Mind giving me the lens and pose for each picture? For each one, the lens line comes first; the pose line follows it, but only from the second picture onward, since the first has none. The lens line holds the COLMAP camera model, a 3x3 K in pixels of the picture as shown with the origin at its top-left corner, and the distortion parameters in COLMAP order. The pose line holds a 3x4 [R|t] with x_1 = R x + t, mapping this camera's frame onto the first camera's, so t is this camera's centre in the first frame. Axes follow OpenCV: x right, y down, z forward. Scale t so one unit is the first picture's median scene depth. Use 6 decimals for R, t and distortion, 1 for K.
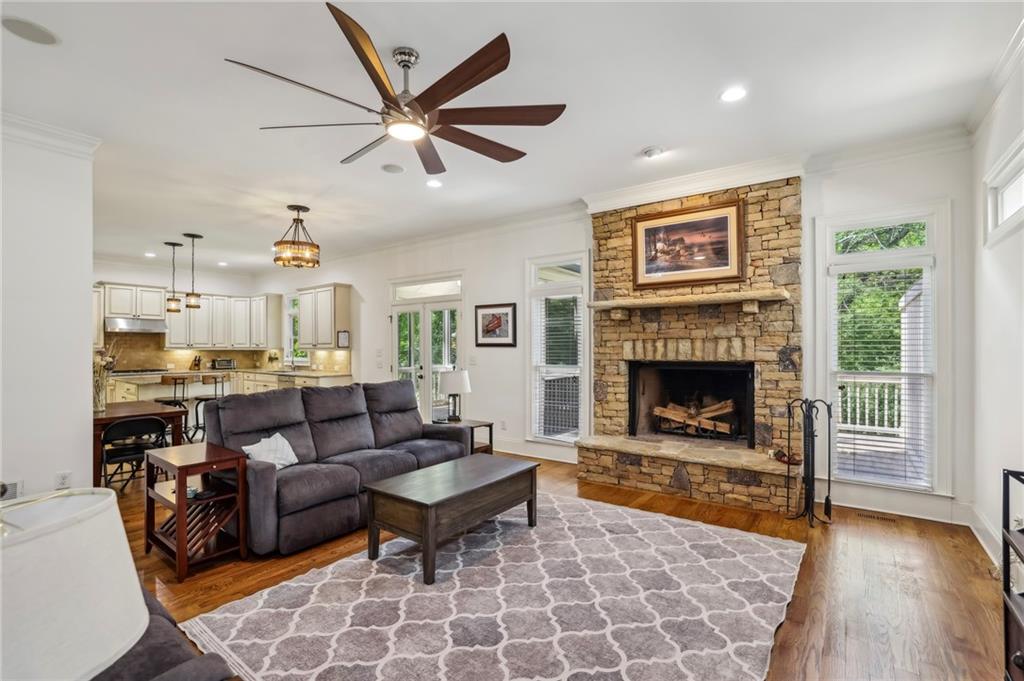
lens RADIAL K [[466.9, 0, 506.7], [0, 466.9, 343.4], [0, 0, 1]] dist [-0.003378, 0.000361]
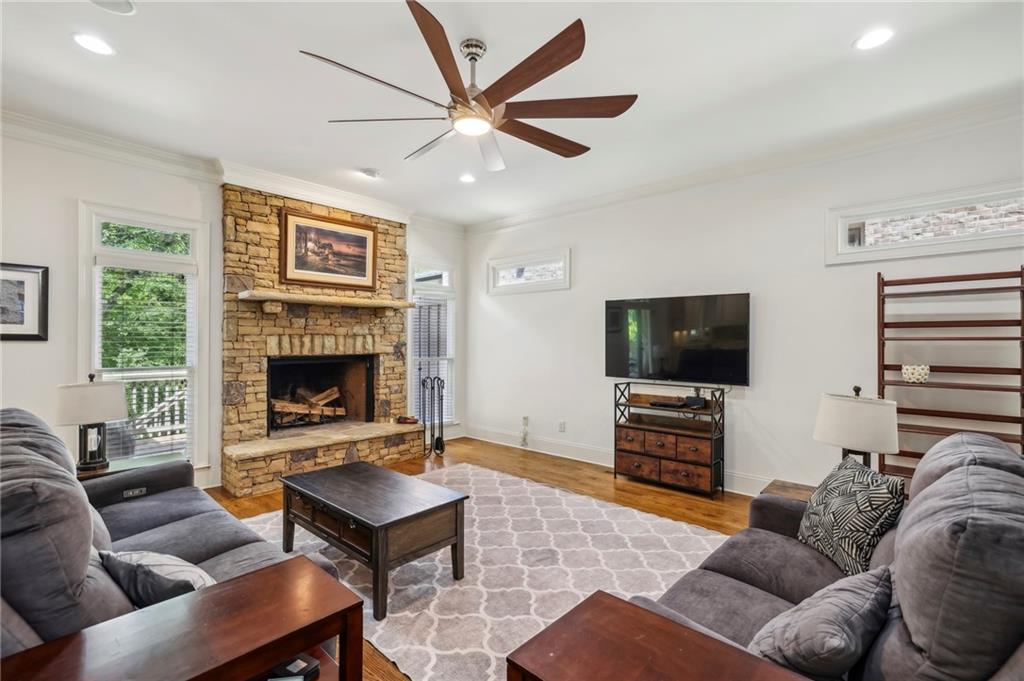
lens RADIAL K [[466.9, 0, 506.7], [0, 466.9, 343.4], [0, 0, 1]] dist [-0.003378, 0.000361]
pose [[0.116931, 0.002268, 0.993137, -0.640967], [-0.010860, 0.999941, -0.001005, 0.006141], [-0.993081, -0.010668, 0.116948, 0.432695]]
